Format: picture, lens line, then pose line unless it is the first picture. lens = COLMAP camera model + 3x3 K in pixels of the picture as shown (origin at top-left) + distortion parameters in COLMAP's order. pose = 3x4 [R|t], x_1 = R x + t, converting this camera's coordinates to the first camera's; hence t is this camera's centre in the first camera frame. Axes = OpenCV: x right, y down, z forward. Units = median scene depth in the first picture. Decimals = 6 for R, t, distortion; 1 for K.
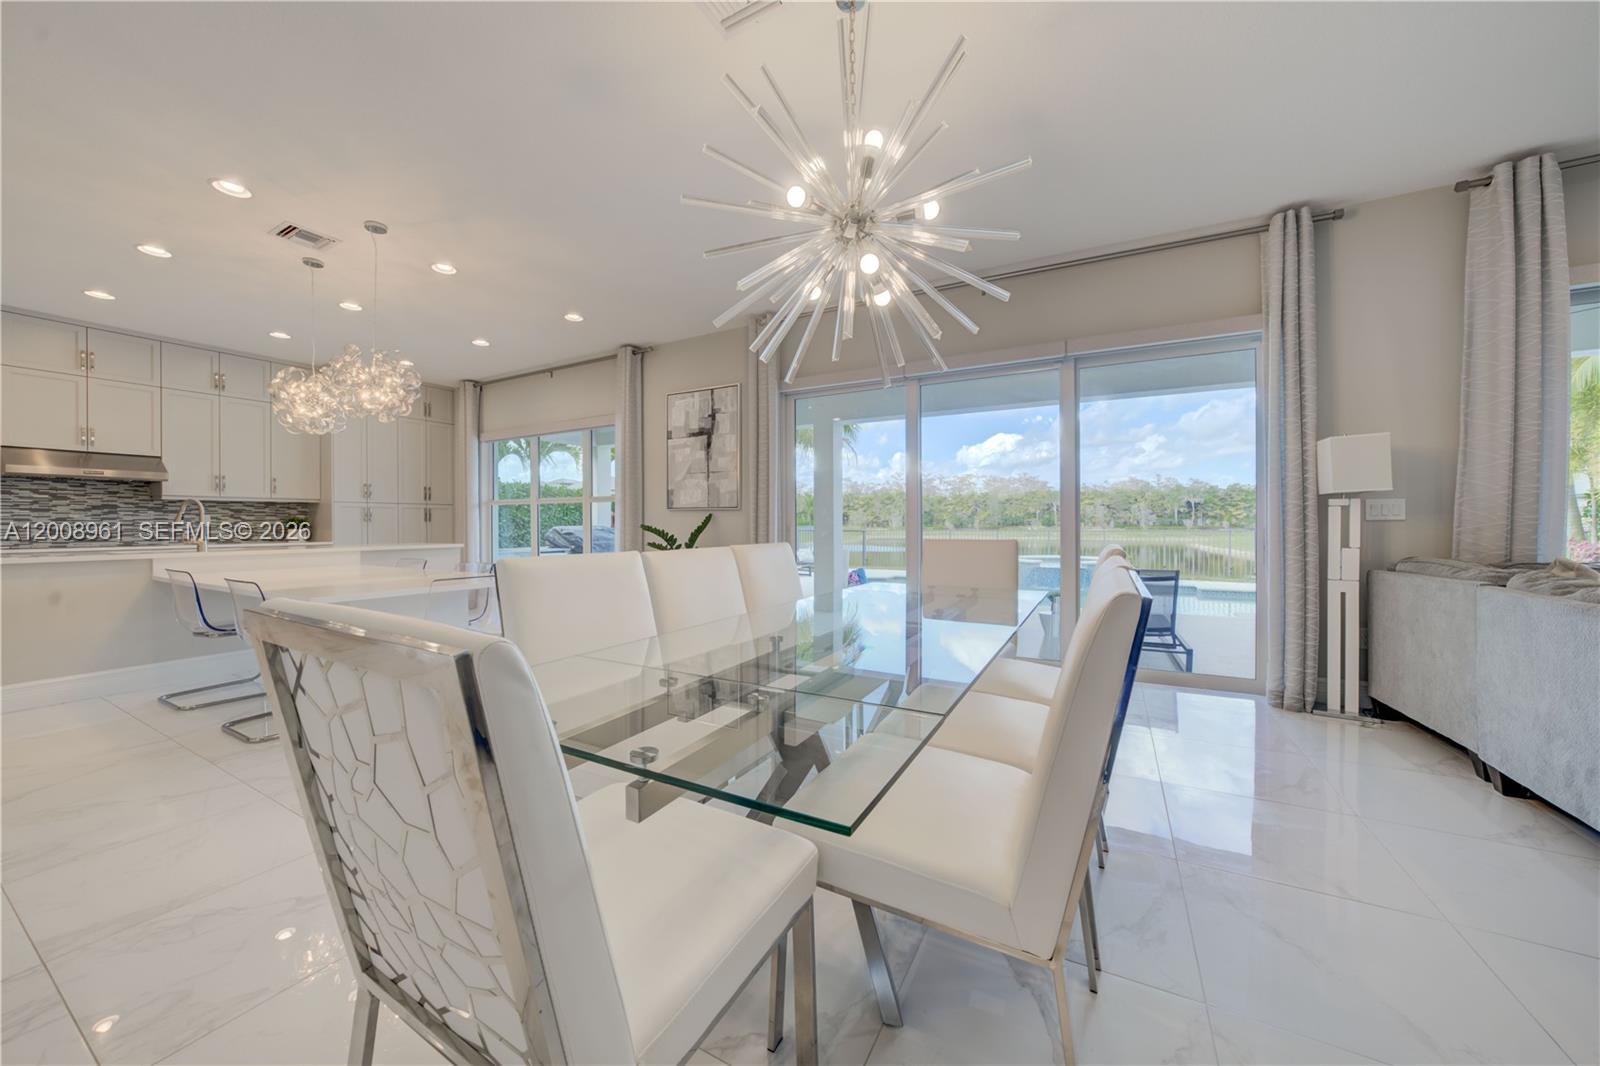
lens RADIAL K [[562.3, 0, 788.4], [0, 562.3, 524.5], [0, 0, 1]] dist [-0.017797, 0.001707]
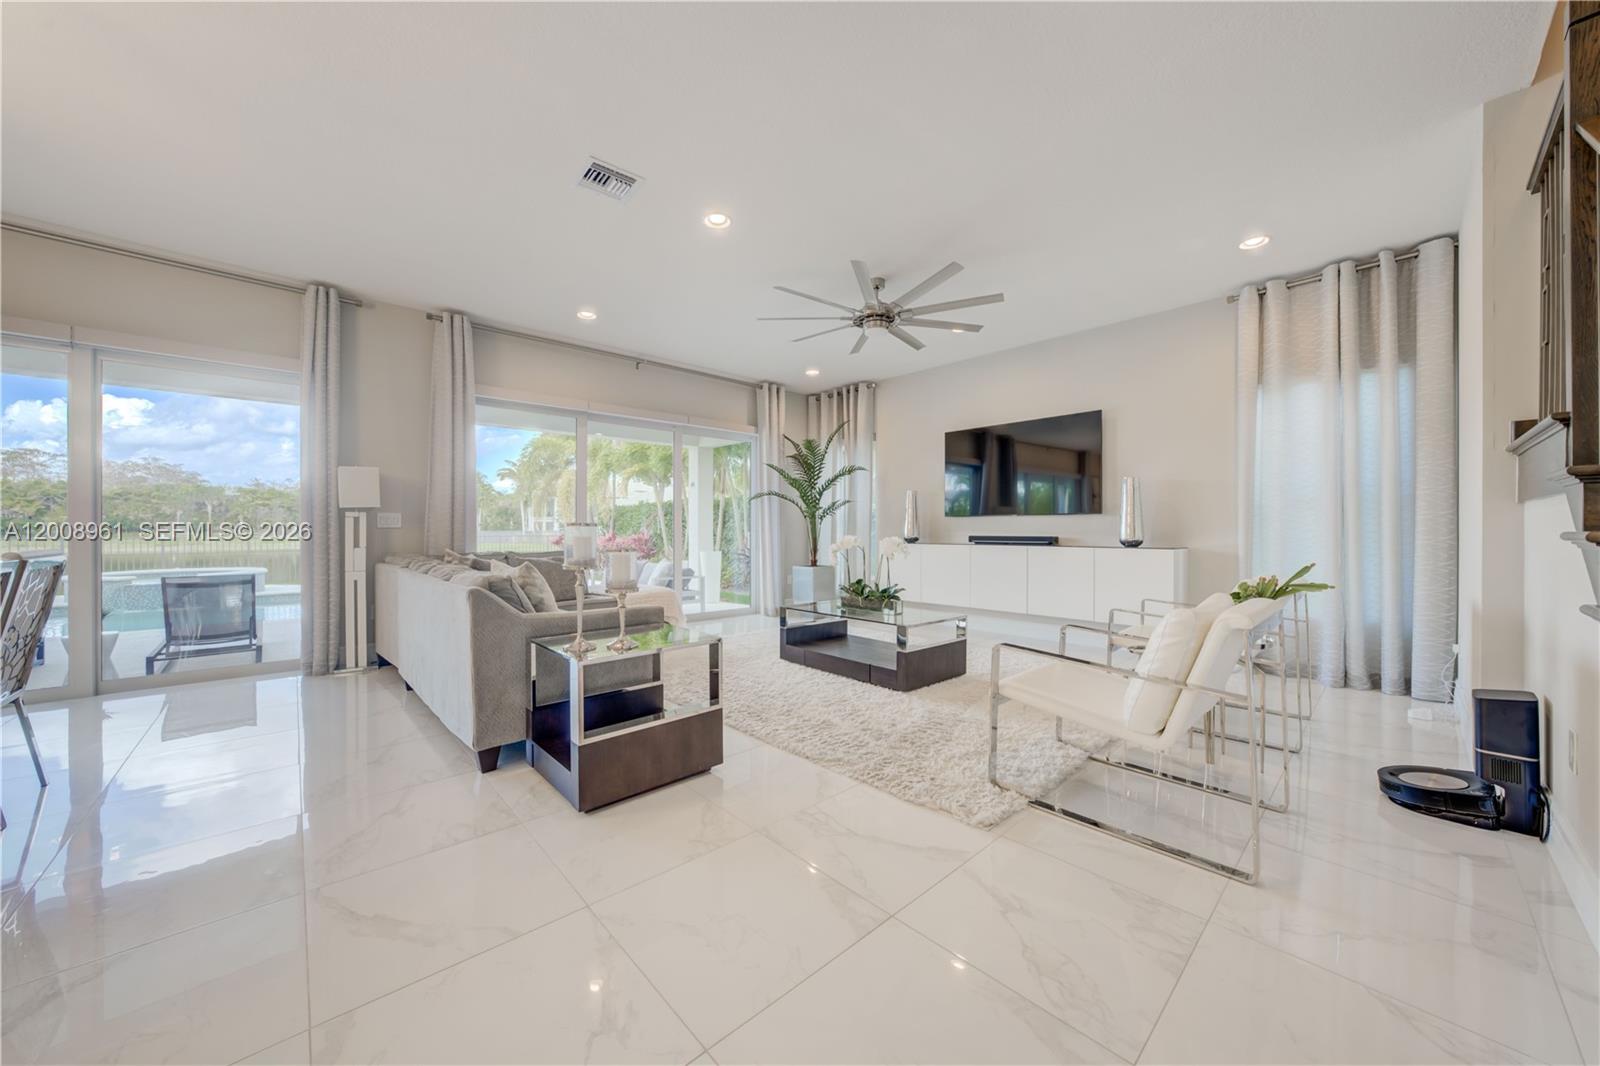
lens RADIAL K [[562.3, 0, 806.1], [0, 562.3, 532.8], [0, 0, 1]] dist [-0.017797, 0.001707]
pose [[0.302937, -0.001817, 0.953009, 0.013141], [-0.002173, 0.999994, 0.002598, -0.000724], [-0.953008, -0.002858, 0.302932, -0.283009]]
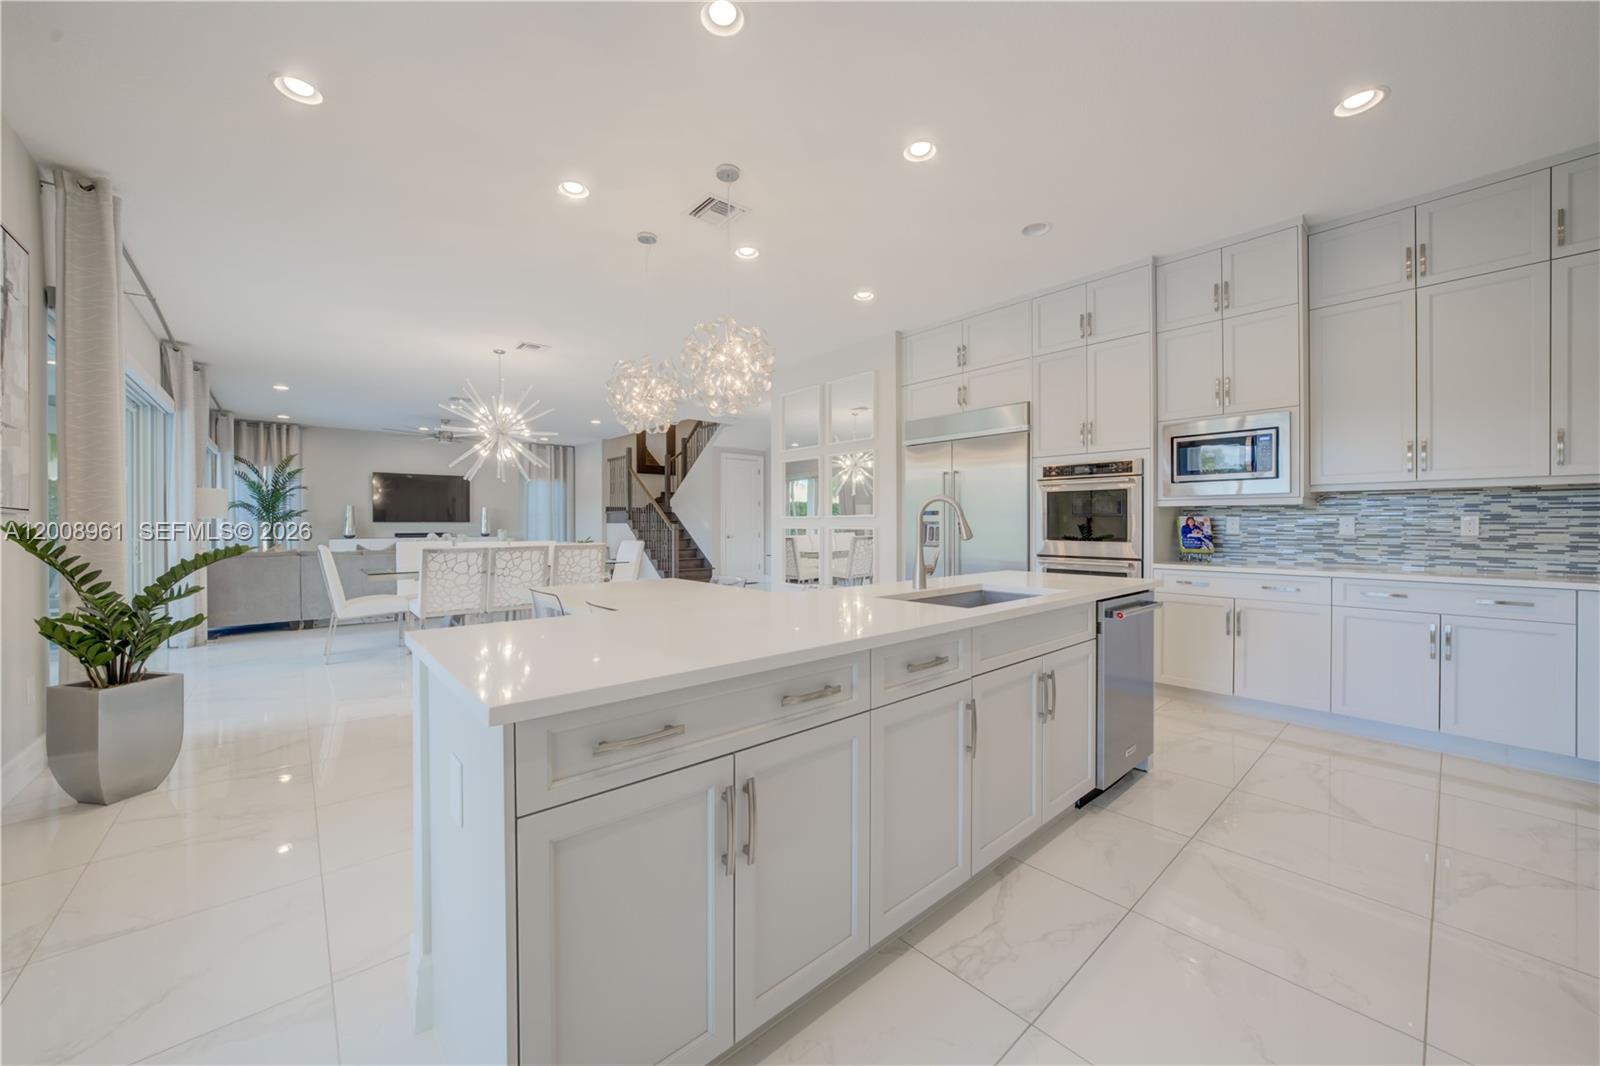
lens RADIAL K [[596.0, 0, 791.6], [0, 596.0, 529.3], [0, 0, 1]] dist [-0.011442, 0.000657]
pose [[-0.939799, 0.002275, 0.341719, -0.834869], [0.004607, 0.999971, 0.006014, -0.011769], [-0.341696, 0.007227, -0.939783, 1.195974]]
